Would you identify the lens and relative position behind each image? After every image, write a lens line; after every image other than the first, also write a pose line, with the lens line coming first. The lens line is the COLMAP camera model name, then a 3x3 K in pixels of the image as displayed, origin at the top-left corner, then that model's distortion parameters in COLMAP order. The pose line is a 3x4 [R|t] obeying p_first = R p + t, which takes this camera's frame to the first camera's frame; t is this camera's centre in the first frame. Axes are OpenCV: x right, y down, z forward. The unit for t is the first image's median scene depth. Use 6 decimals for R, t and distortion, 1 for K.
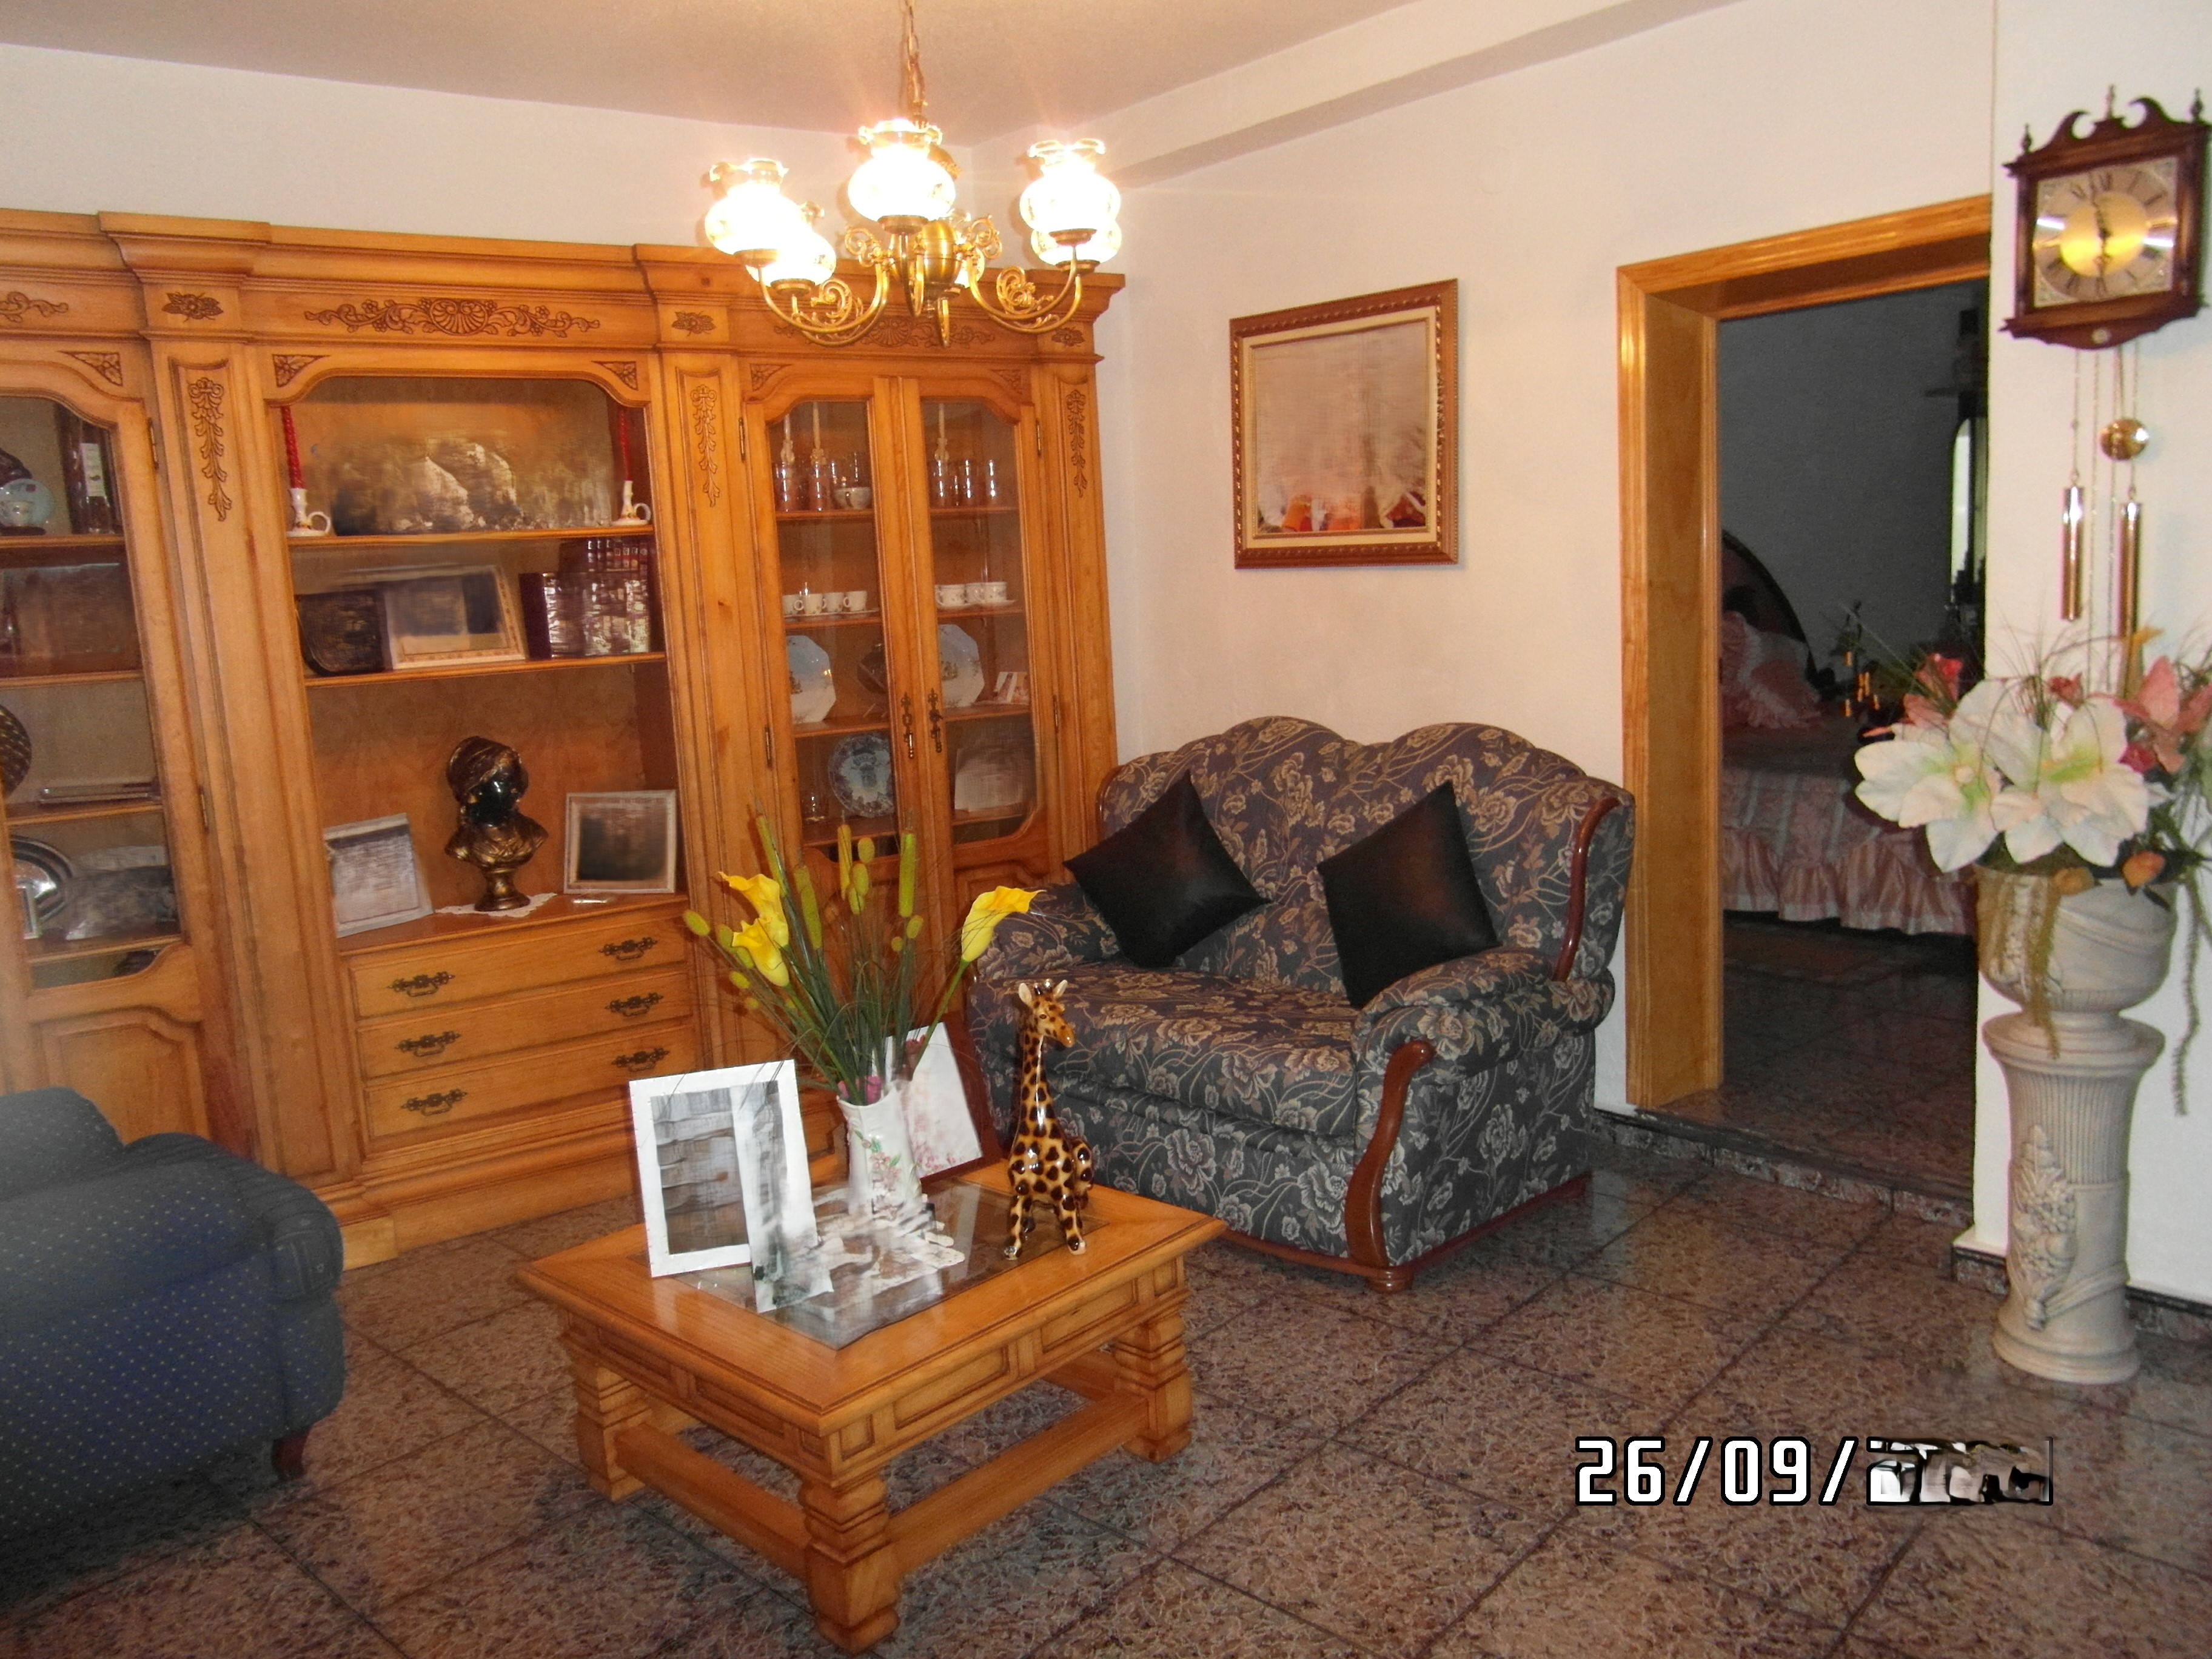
lens RADIAL K [[1754.8, 0, 1107.9], [0, 1754.8, 830.3], [0, 0, 1]] dist [-0.012125, -0.003292]
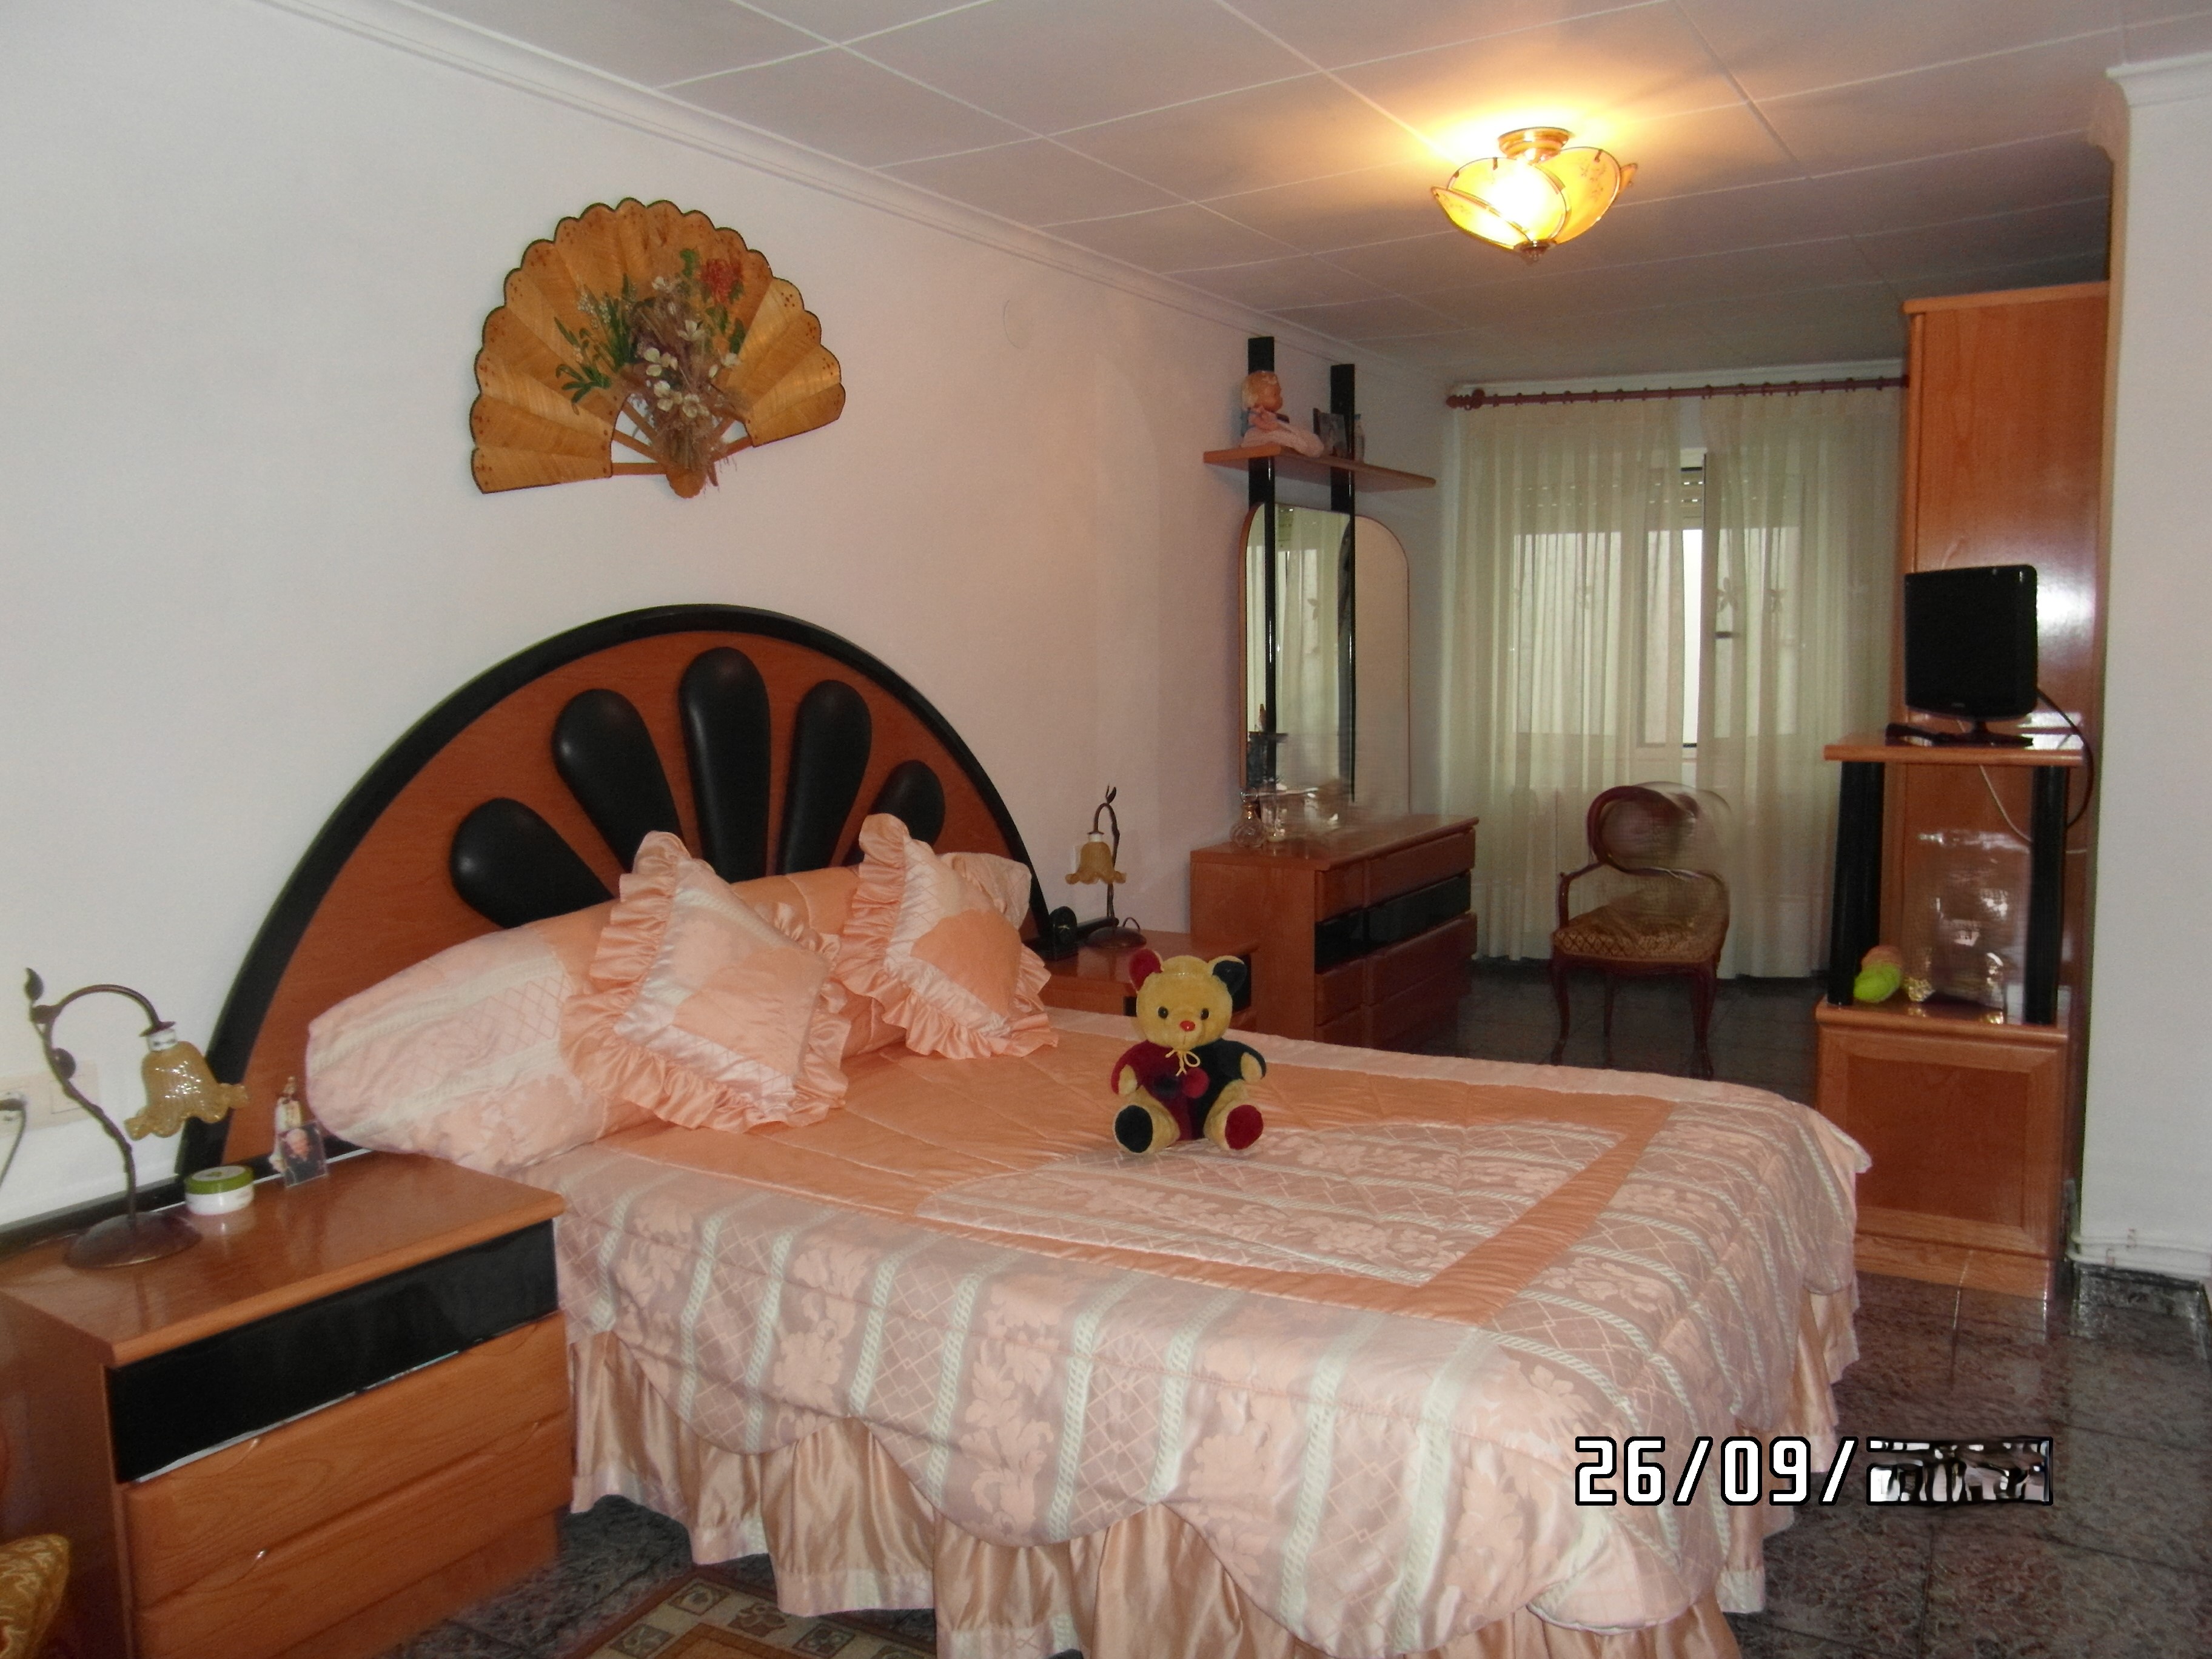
lens RADIAL K [[1754.8, 0, 1106.7], [0, 1754.8, 831.4], [0, 0, 1]] dist [-0.012125, -0.003292]
pose [[0.920621, 0.008566, 0.390363, 0.209097], [0.014912, 0.998259, -0.057074, -0.087529], [-0.390172, 0.058364, 0.918890, 0.488858]]
